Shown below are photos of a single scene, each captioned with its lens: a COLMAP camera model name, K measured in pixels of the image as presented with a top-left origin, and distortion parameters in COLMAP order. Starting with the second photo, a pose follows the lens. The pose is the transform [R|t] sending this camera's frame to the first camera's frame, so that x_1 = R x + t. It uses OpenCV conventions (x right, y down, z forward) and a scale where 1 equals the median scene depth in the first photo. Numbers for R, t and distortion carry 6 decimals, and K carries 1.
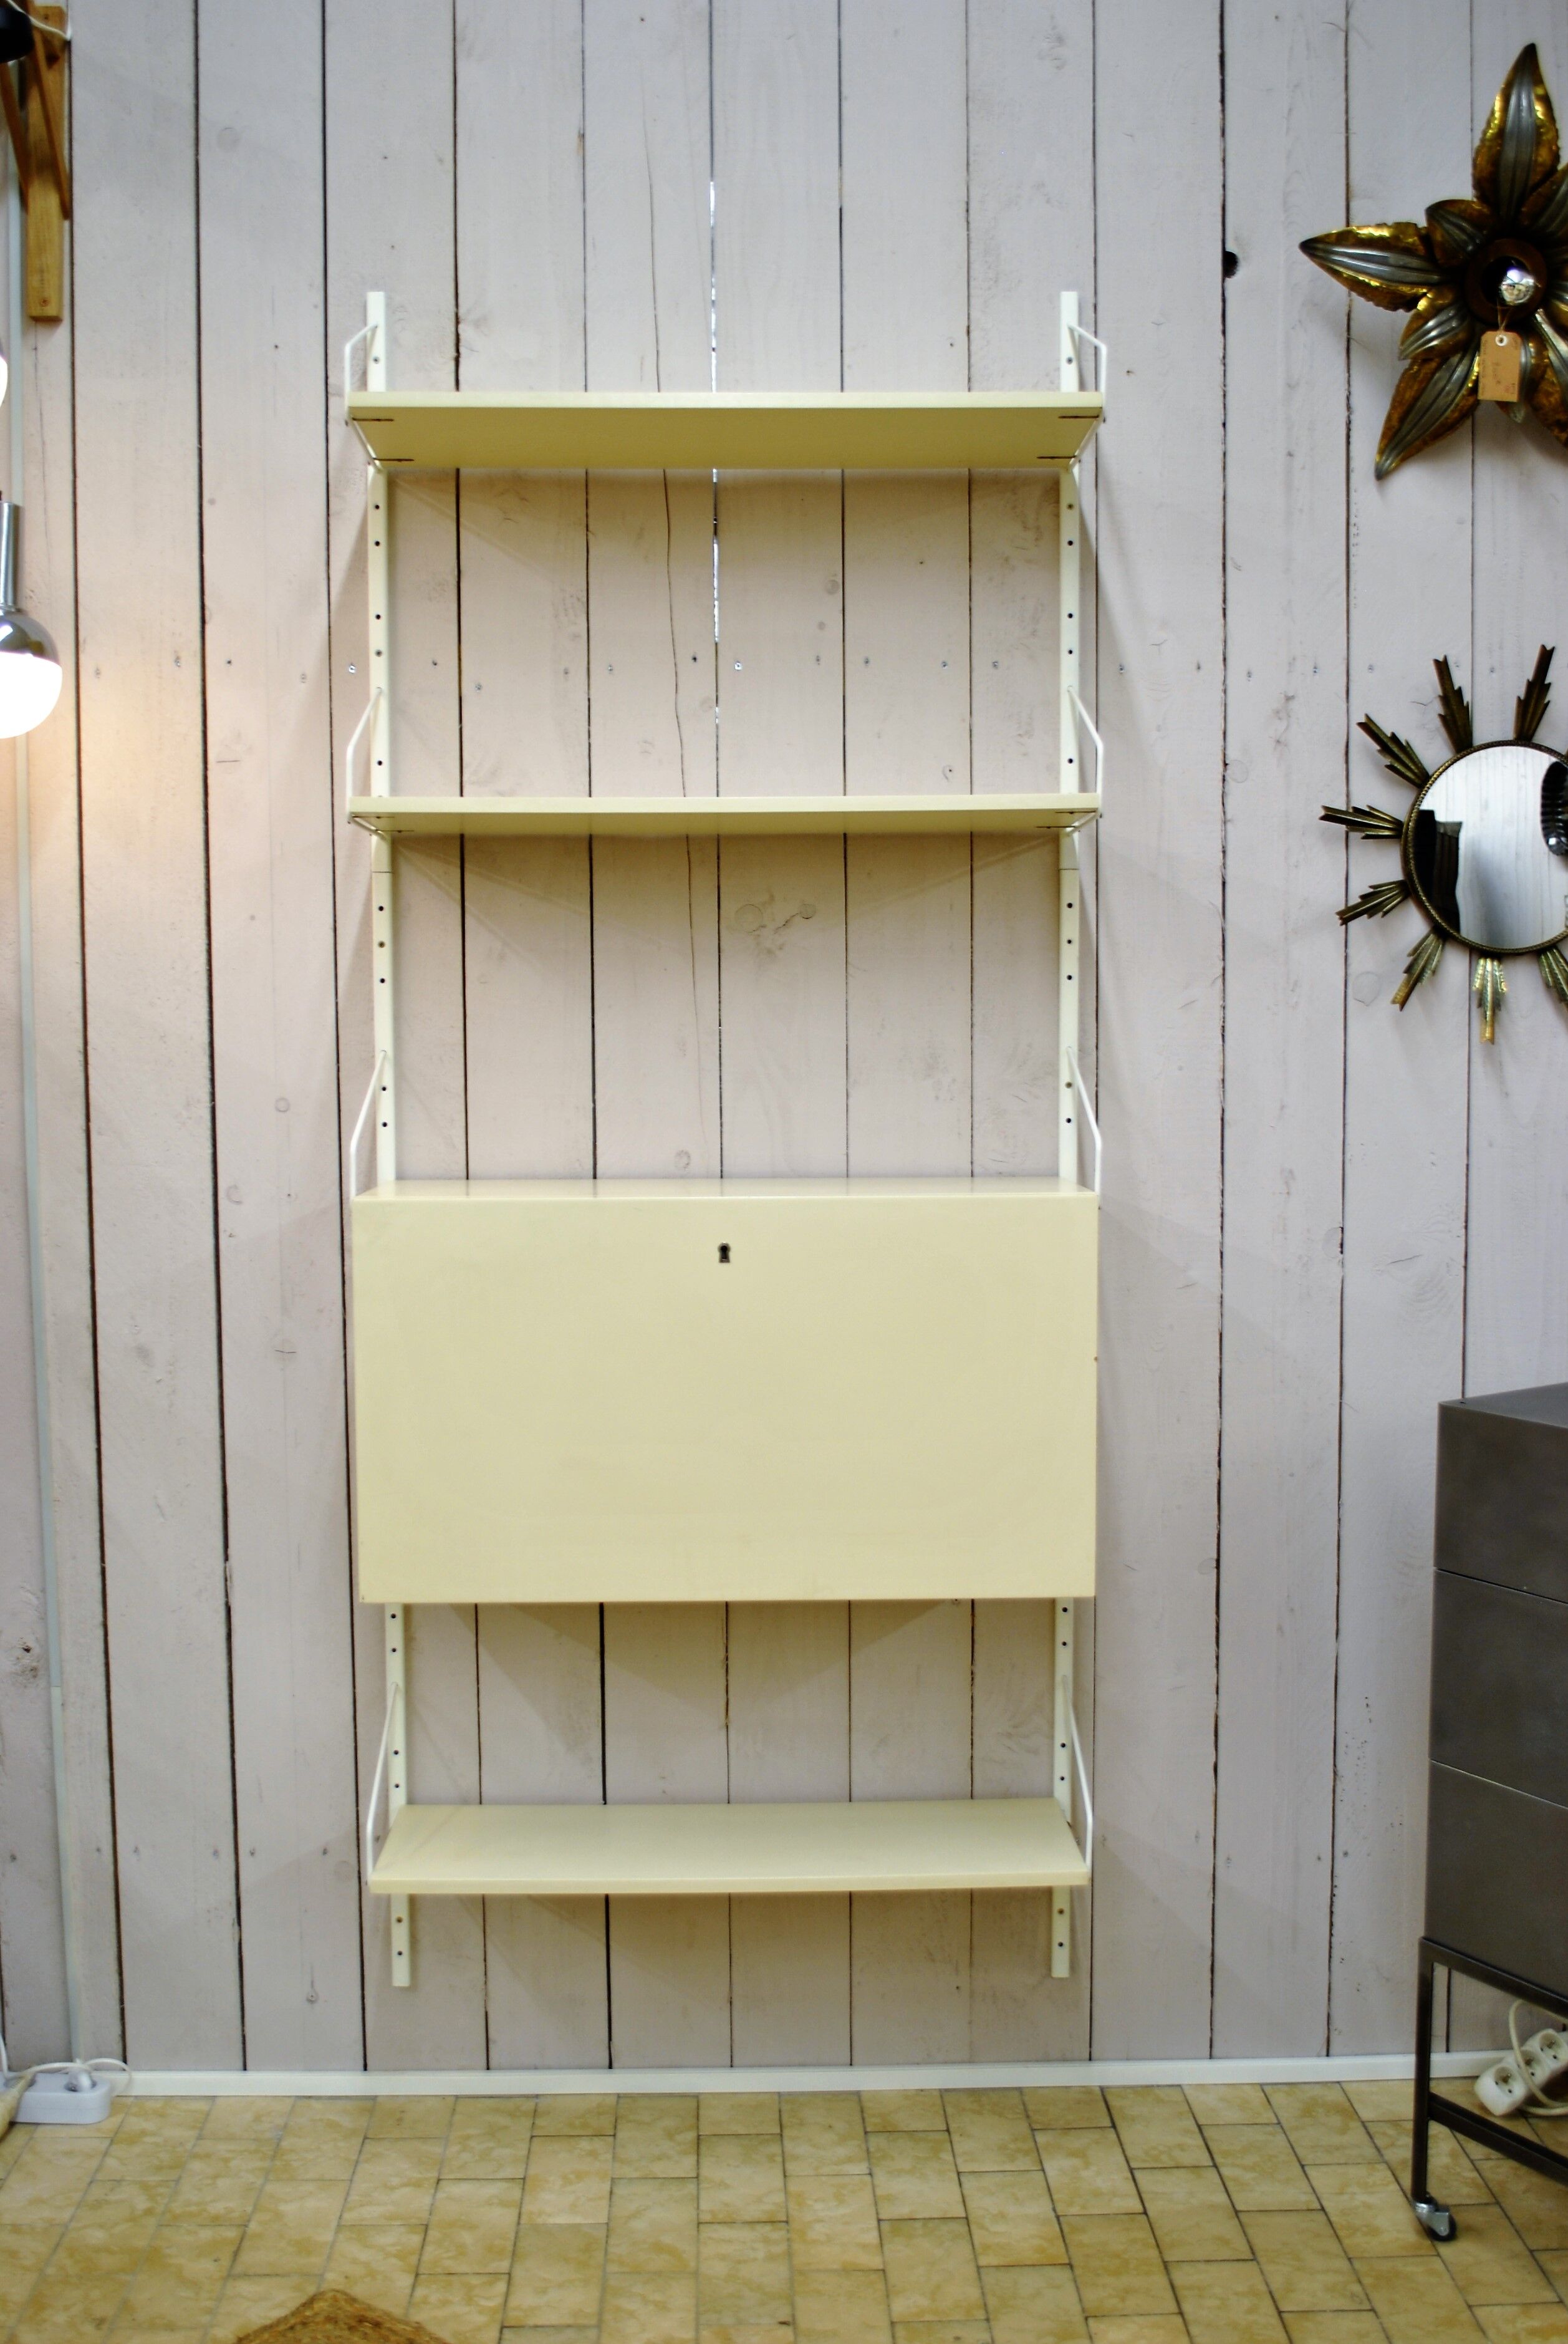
lens RADIAL K [[2242.6, 0, 768.9], [0, 2242.6, 1178.5], [0, 0, 1]] dist [-0.070247, 0.003987]
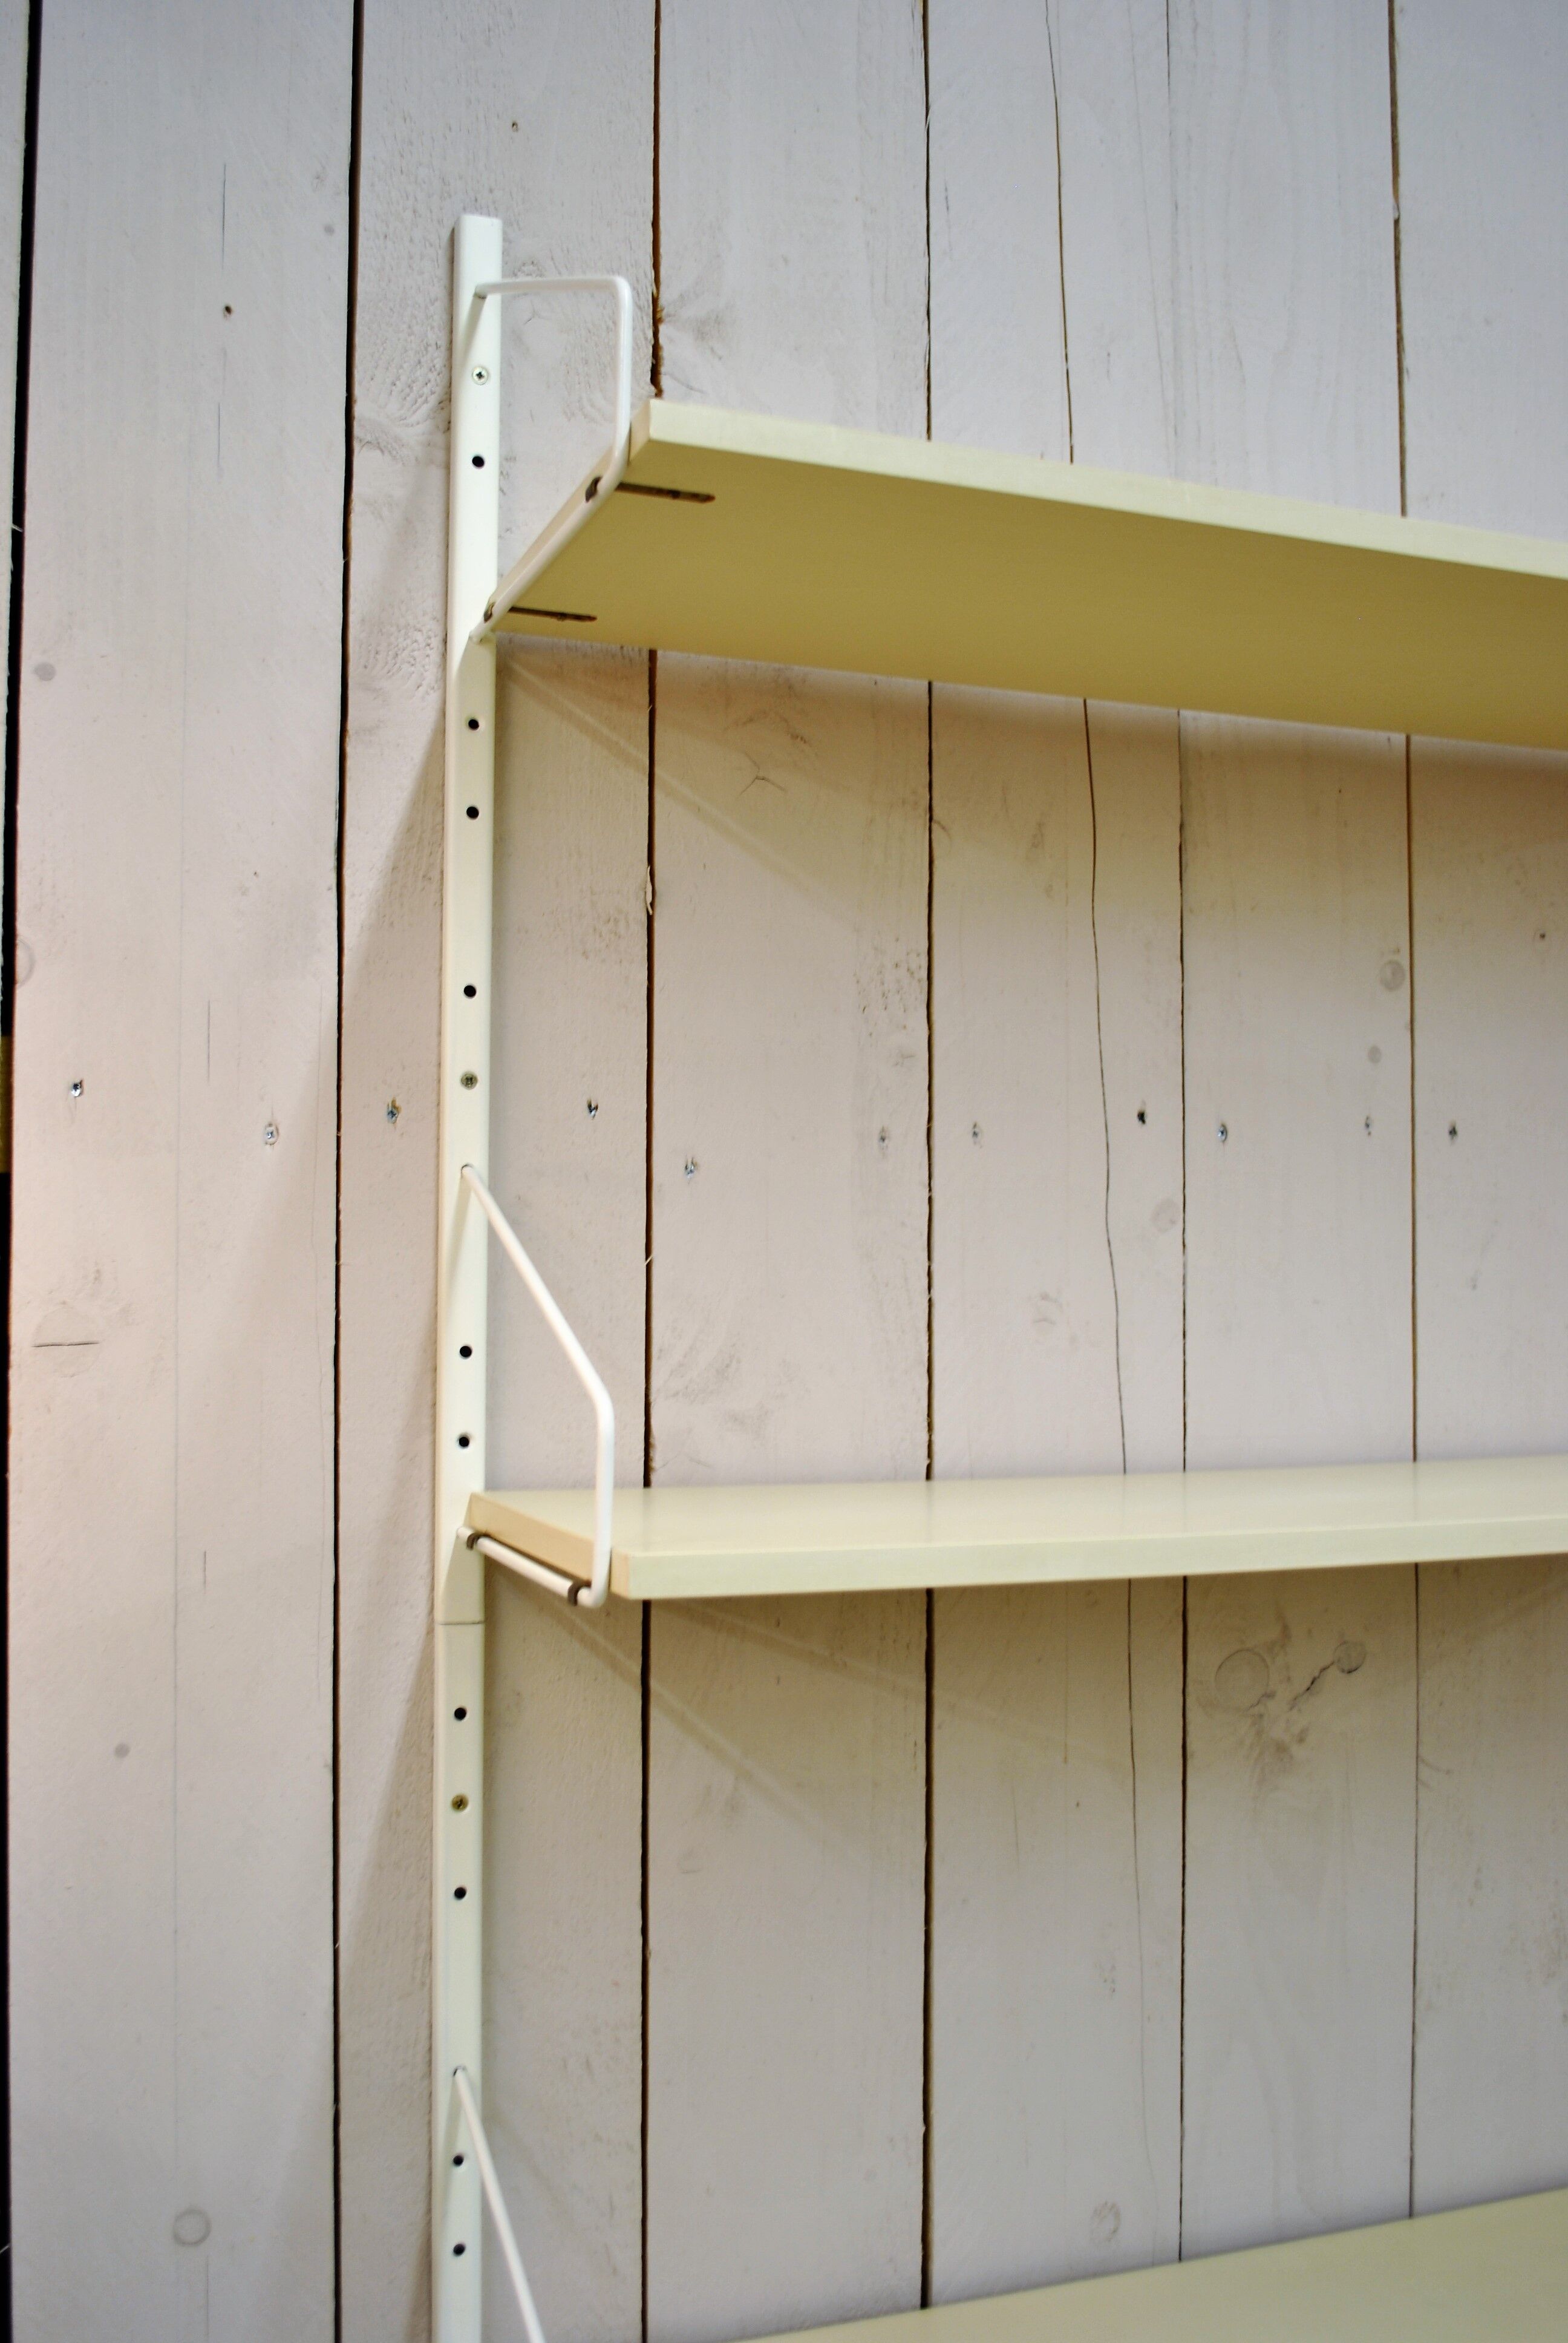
lens RADIAL K [[2241.5, 0, 768.9], [0, 2241.5, 1178.0], [0, 0, 1]] dist [-0.070247, 0.003987]
pose [[0.943275, 0.020462, 0.331382, -0.254406], [0.015088, 0.994426, -0.104351, -0.172840], [-0.331670, 0.103431, 0.937708, 0.596874]]
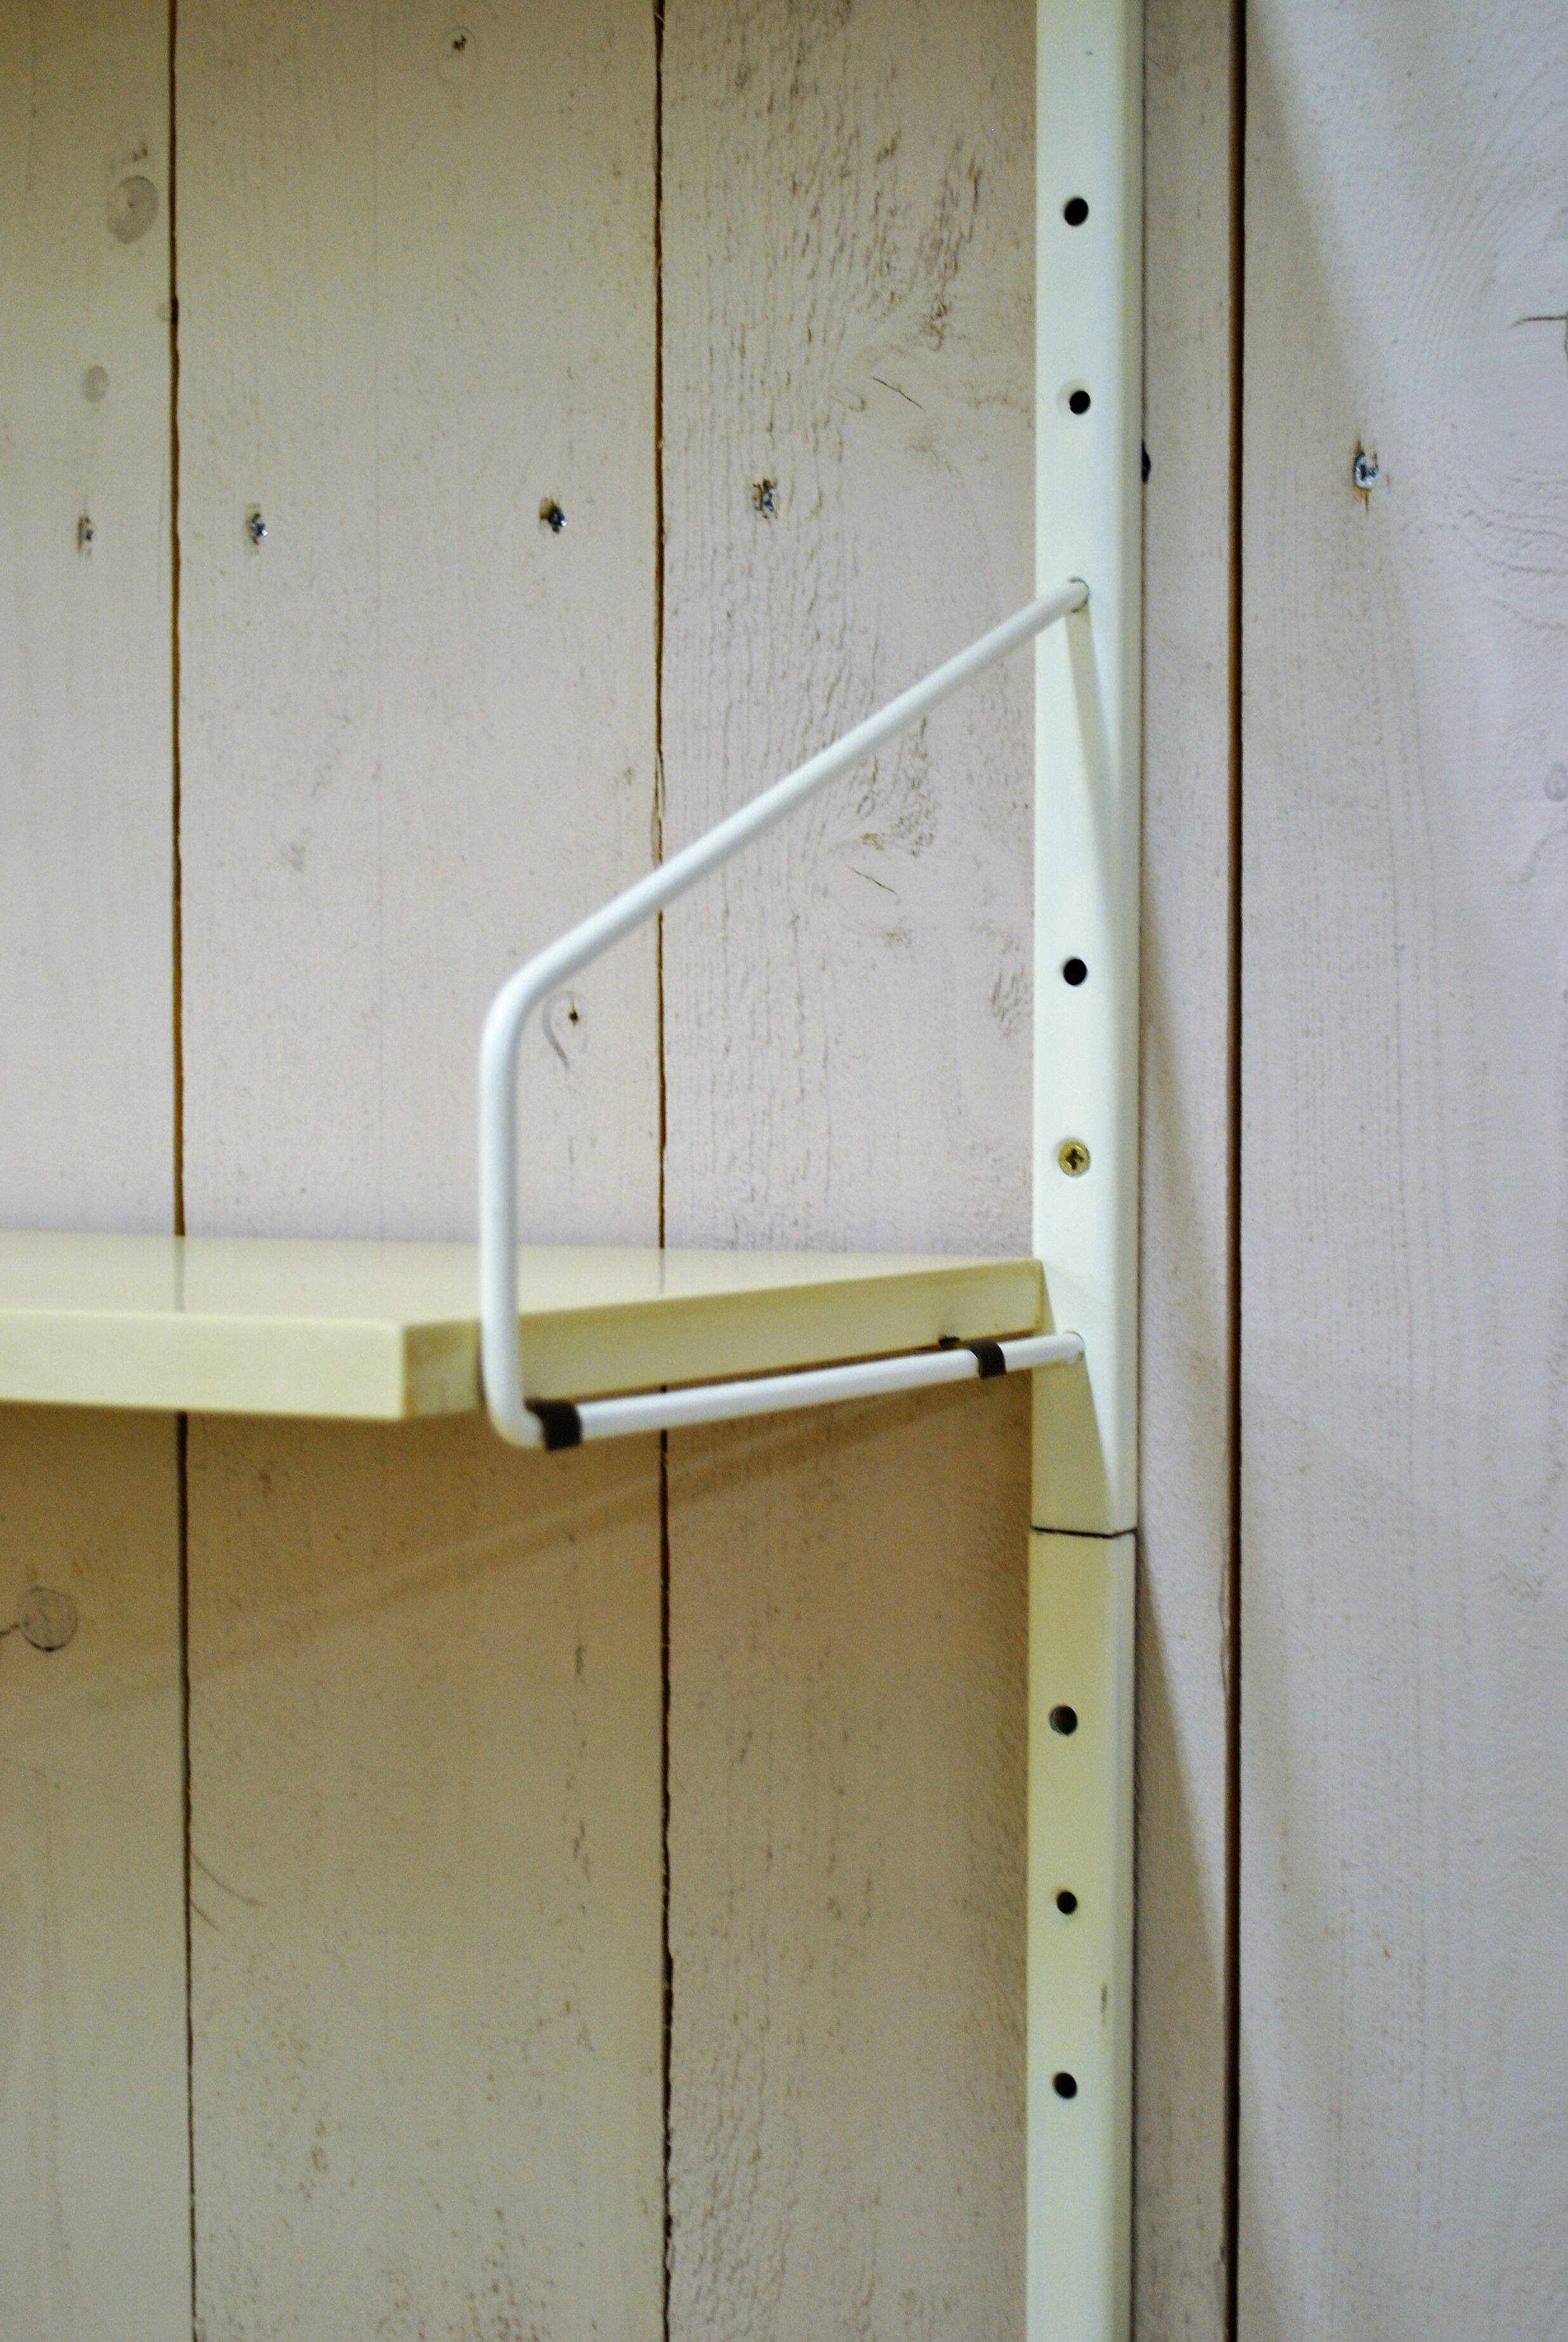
lens RADIAL K [[3411.7, 0, 784.6], [0, 3411.7, 1176.0], [0, 0, 1]] dist [-0.014904, -0.029548]
pose [[0.866194, 0.027838, -0.498931, 0.259171], [-0.042896, 0.998904, -0.018739, -0.162511], [0.497862, 0.037634, 0.866439, 0.733571]]
